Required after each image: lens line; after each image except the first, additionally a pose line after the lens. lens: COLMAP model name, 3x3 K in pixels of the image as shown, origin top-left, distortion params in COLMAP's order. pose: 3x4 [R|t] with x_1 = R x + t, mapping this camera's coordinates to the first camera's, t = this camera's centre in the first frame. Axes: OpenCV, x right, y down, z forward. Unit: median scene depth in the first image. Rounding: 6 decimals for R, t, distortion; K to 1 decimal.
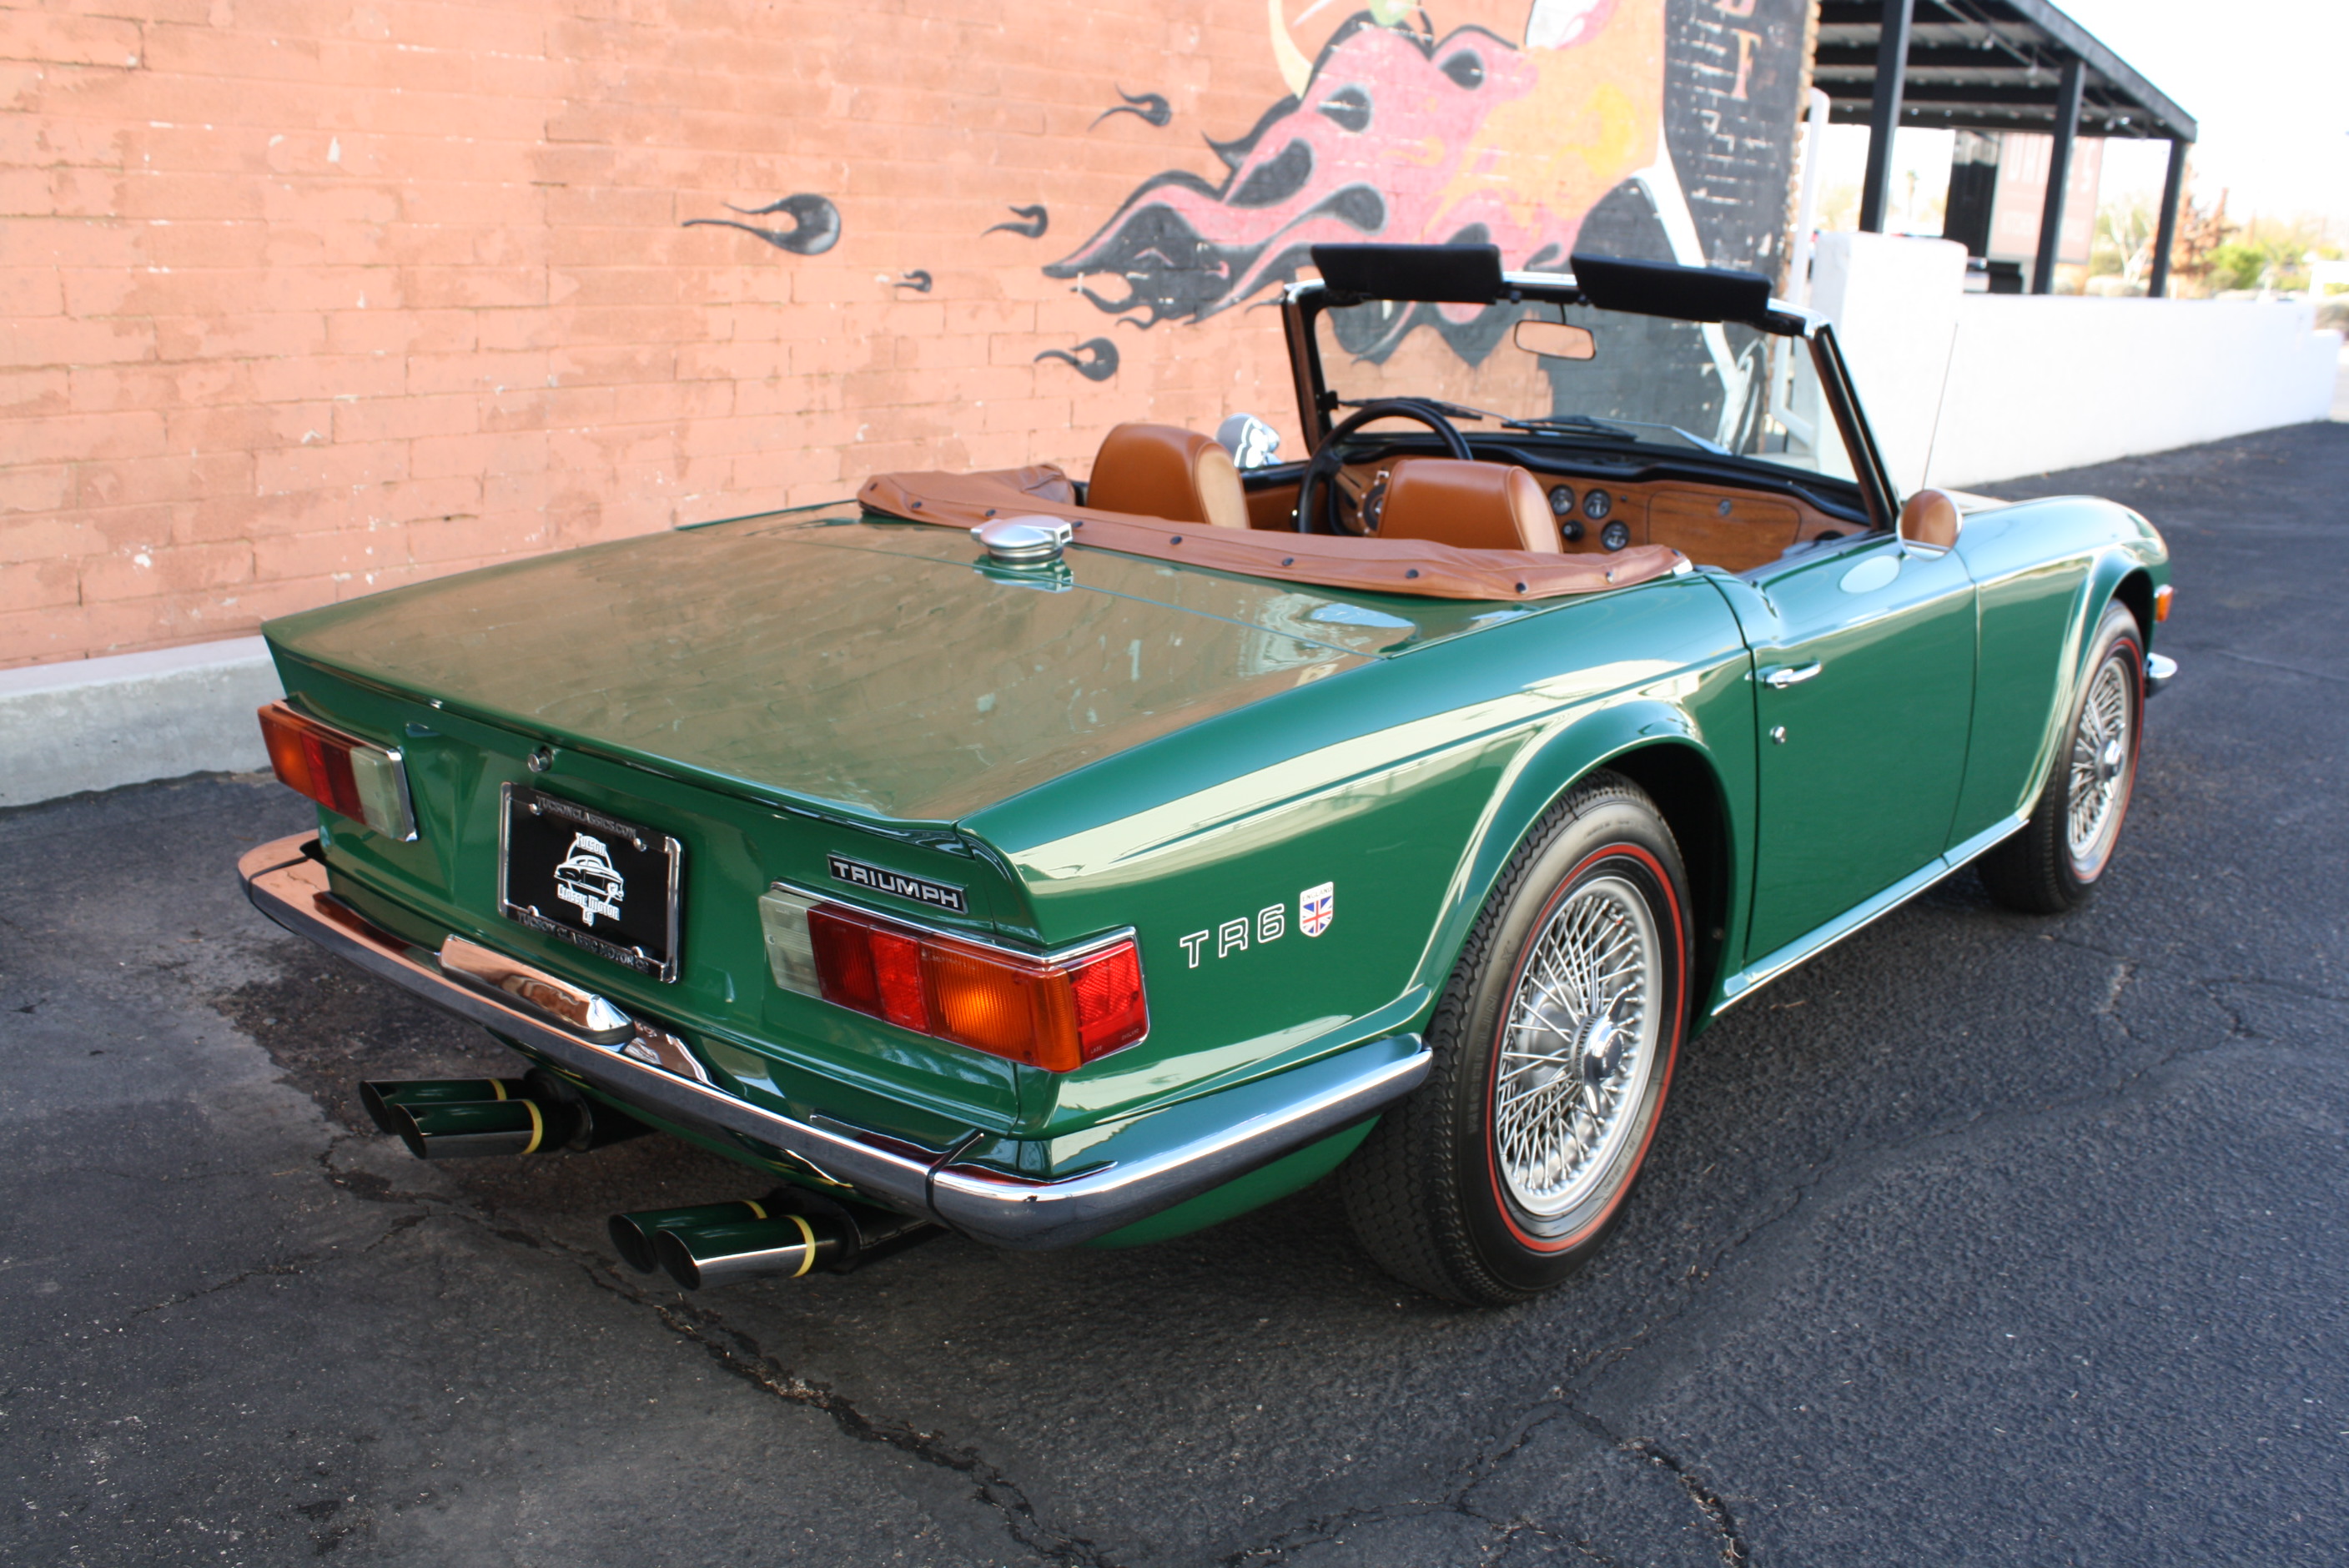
lens RADIAL K [[2119.3, 0, 1201.9], [0, 2119.3, 775.4], [0, 0, 1]] dist [-0.157424, 0.147993]
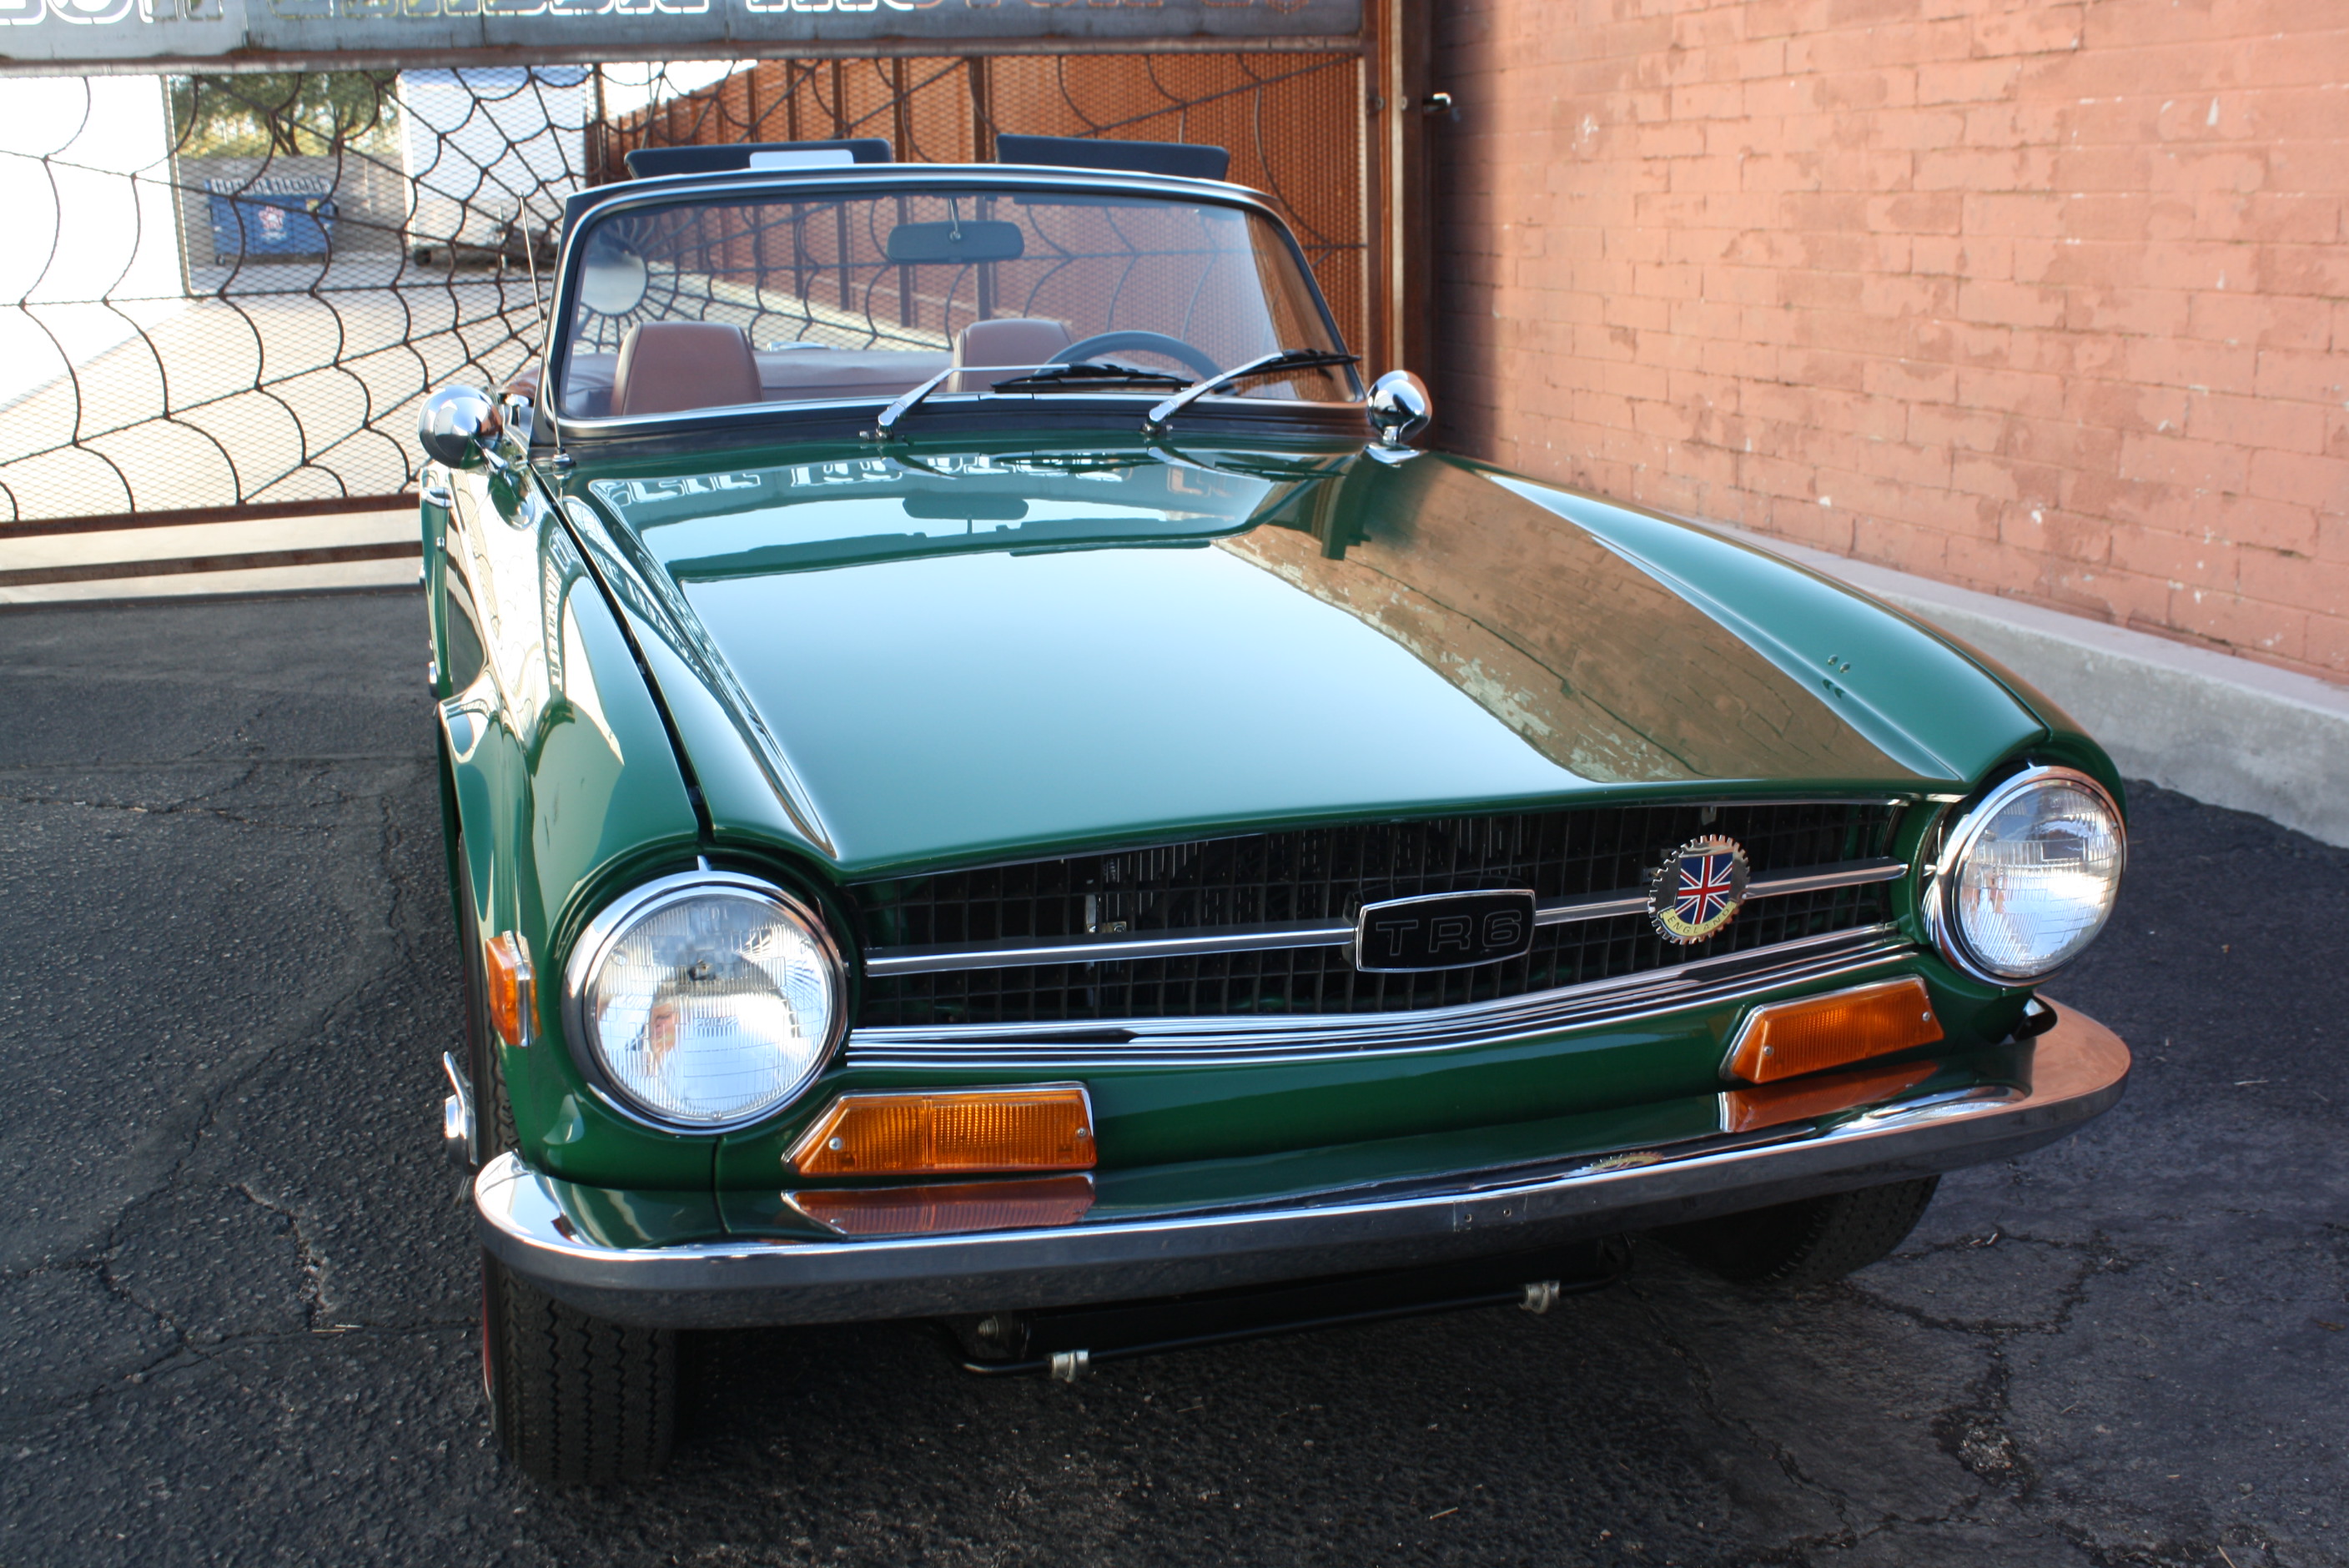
lens RADIAL K [[2382.6, 0, 1219.5], [0, 2382.6, 783.5], [0, 0, 1]] dist [-0.137085, 0.152610]
pose [[-0.543522, 0.153803, -0.825184, 0.637330], [-0.238320, 0.914340, 0.327394, -0.240971], [0.804853, 0.374604, -0.460309, 1.117668]]
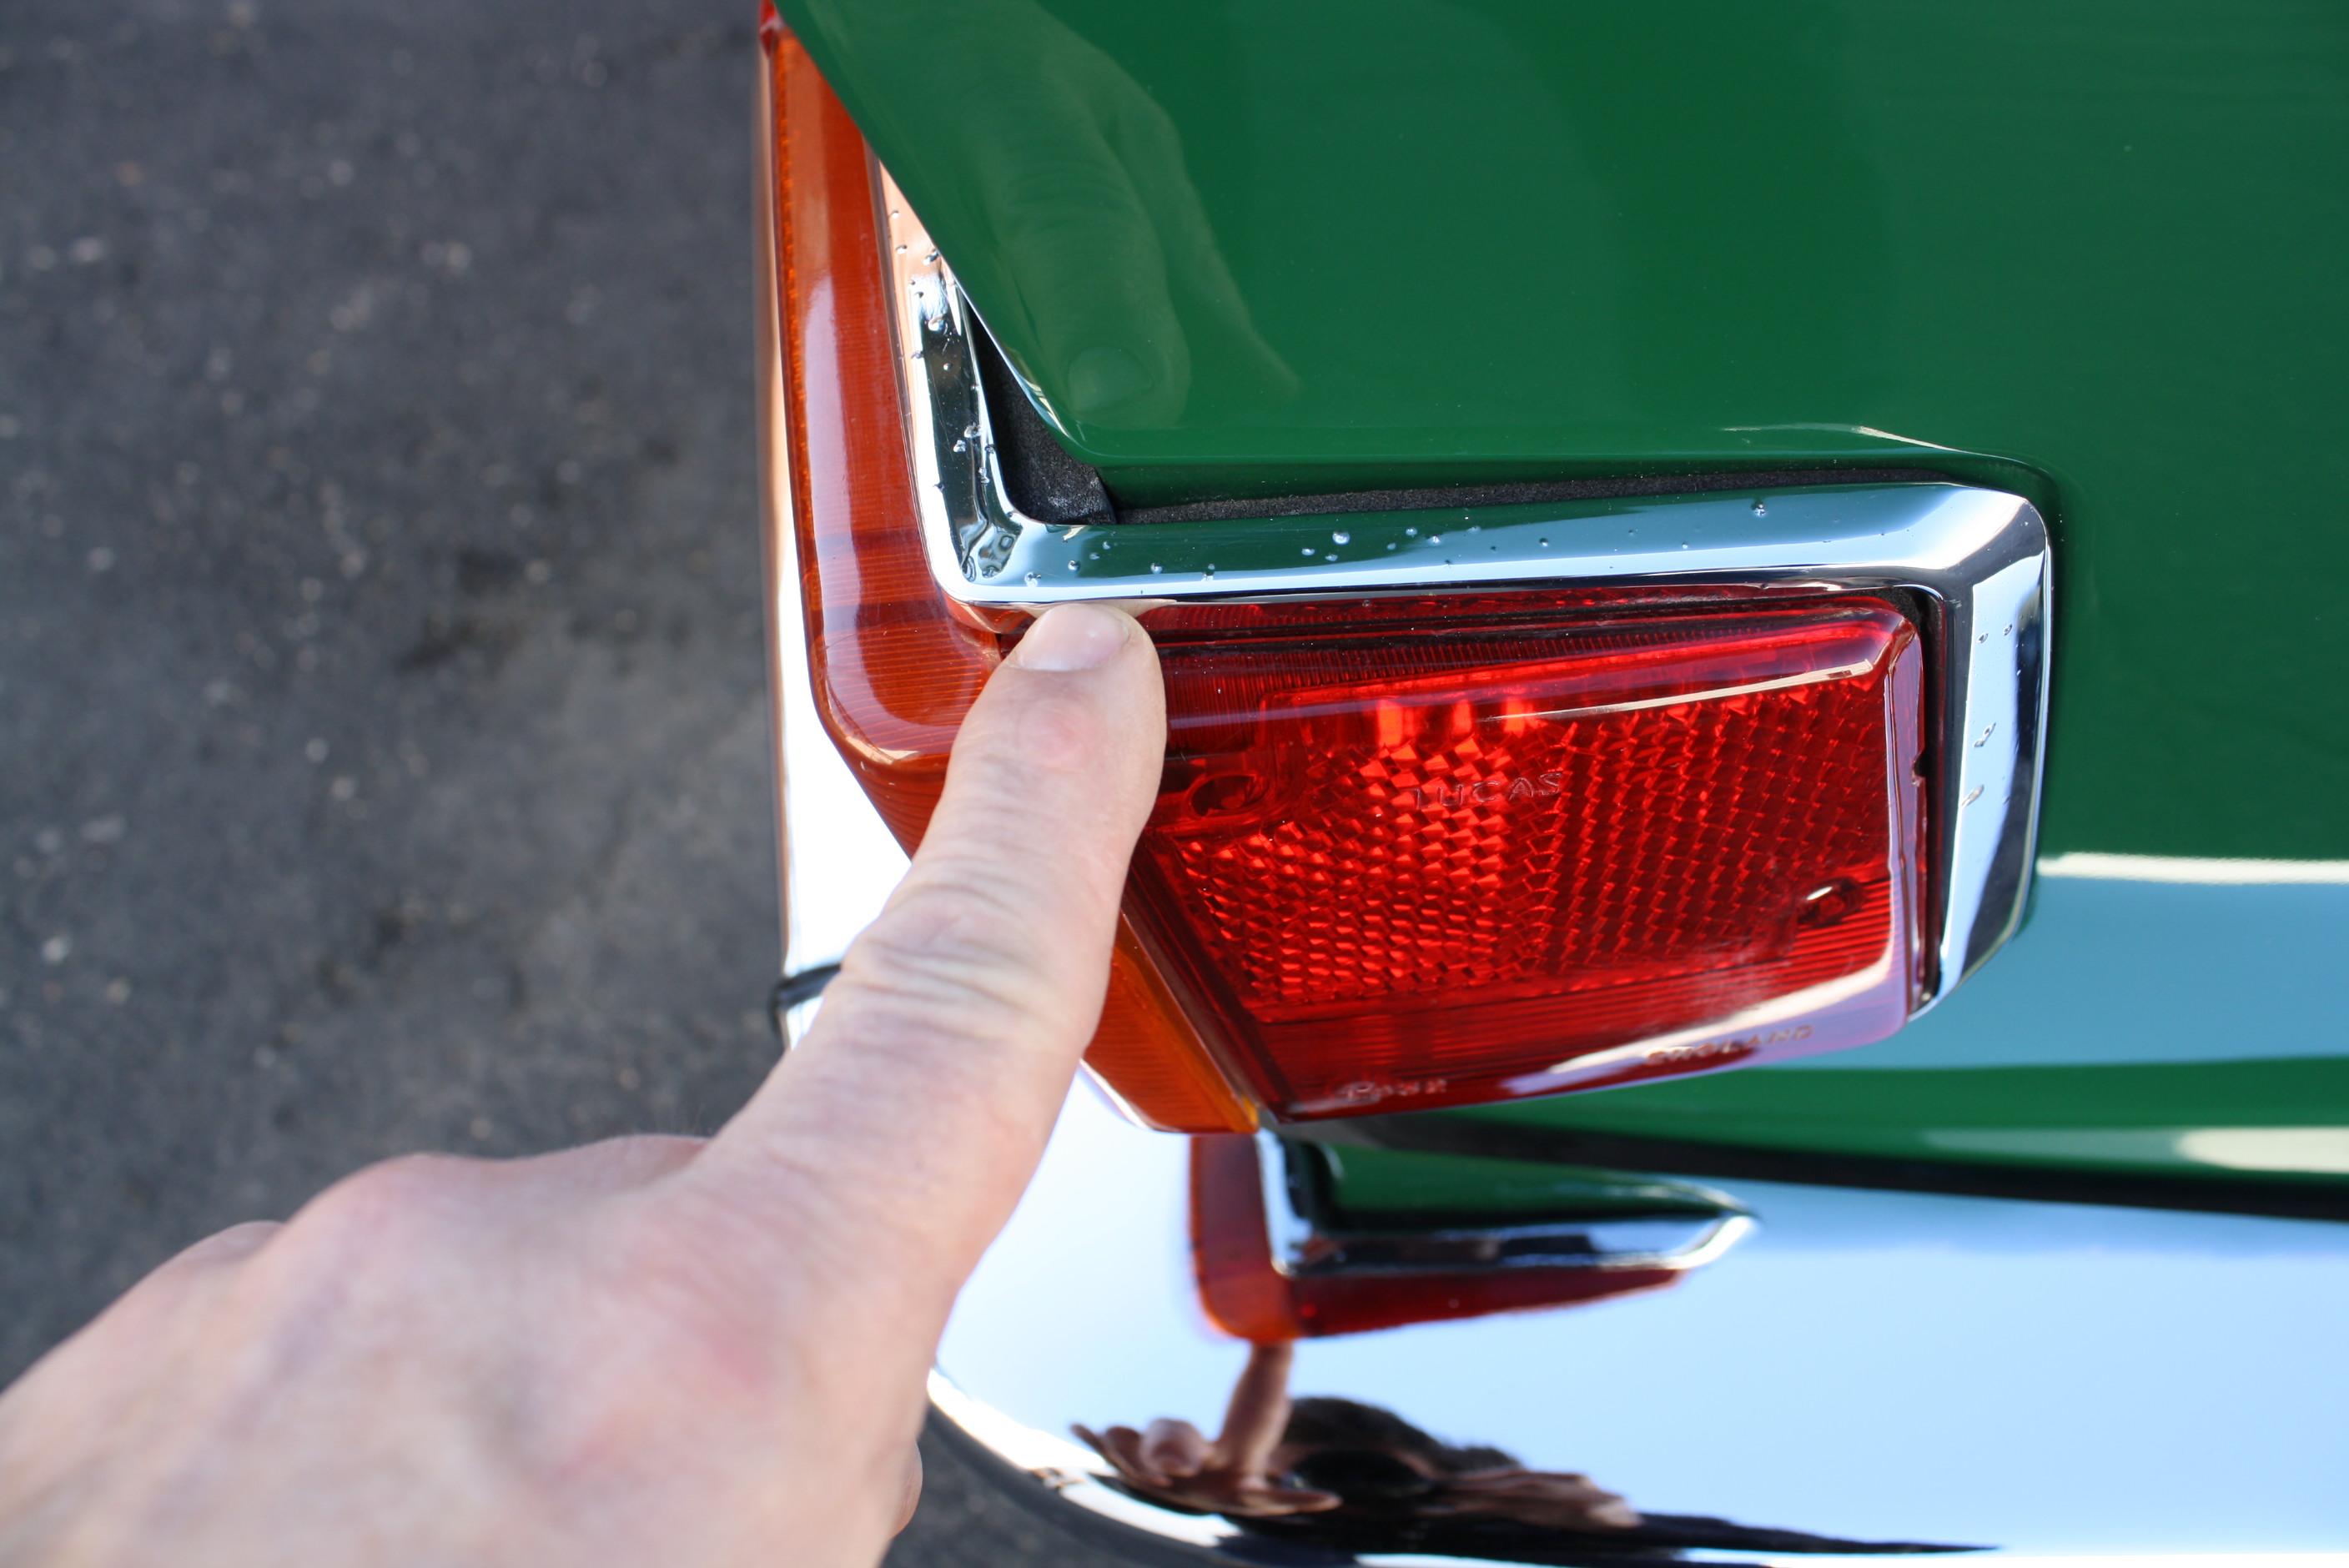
lens RADIAL K [[1978.9, 0, 1210.0], [0, 1978.9, 784.8], [0, 0, 1]] dist [-0.165811, 0.145435]
pose [[0.674040, 0.550221, -0.492877, 0.001434], [-0.095467, 0.726516, 0.680485, 0.006151], [0.732500, -0.411620, 0.542229, 0.329966]]
